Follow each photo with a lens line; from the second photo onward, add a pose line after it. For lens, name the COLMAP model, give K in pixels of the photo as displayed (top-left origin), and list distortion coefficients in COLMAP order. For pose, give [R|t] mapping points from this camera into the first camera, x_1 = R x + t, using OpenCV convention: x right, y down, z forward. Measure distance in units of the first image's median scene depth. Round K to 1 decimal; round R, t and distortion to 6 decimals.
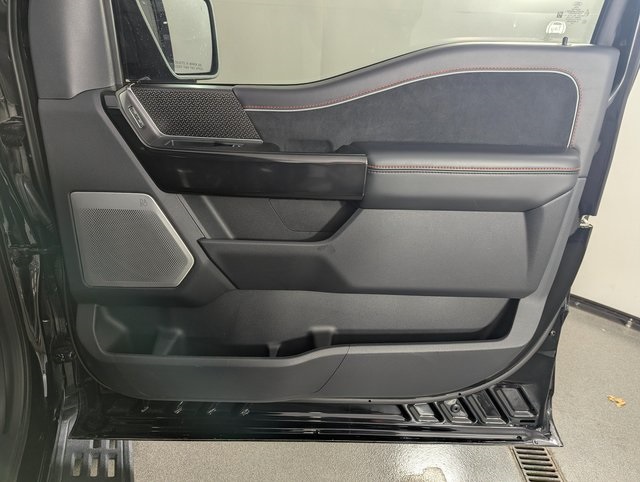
lens RADIAL K [[459.8, 0, 308.1], [0, 459.8, 238.8], [0, 0, 1]] dist [0.033406, -0.041485]
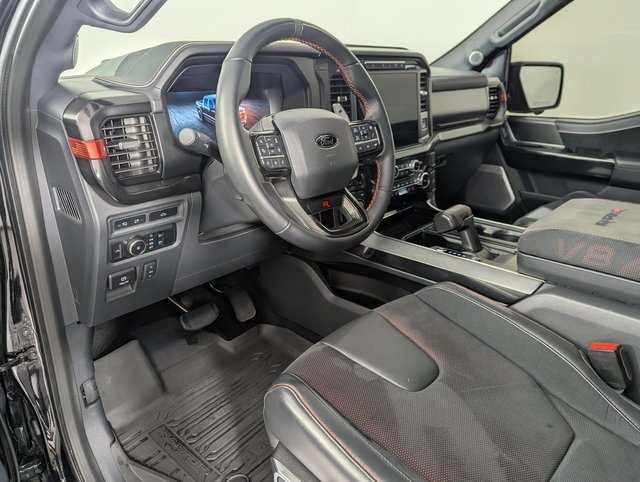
lens RADIAL K [[459.8, 0, 308.1], [0, 459.8, 238.8], [0, 0, 1]] dist [0.033406, -0.041485]
pose [[0.741990, 0.221104, -0.632901, 0.433528], [-0.228415, 0.970941, 0.071413, 0.284915], [0.630300, 0.091576, 0.770932, -1.221006]]
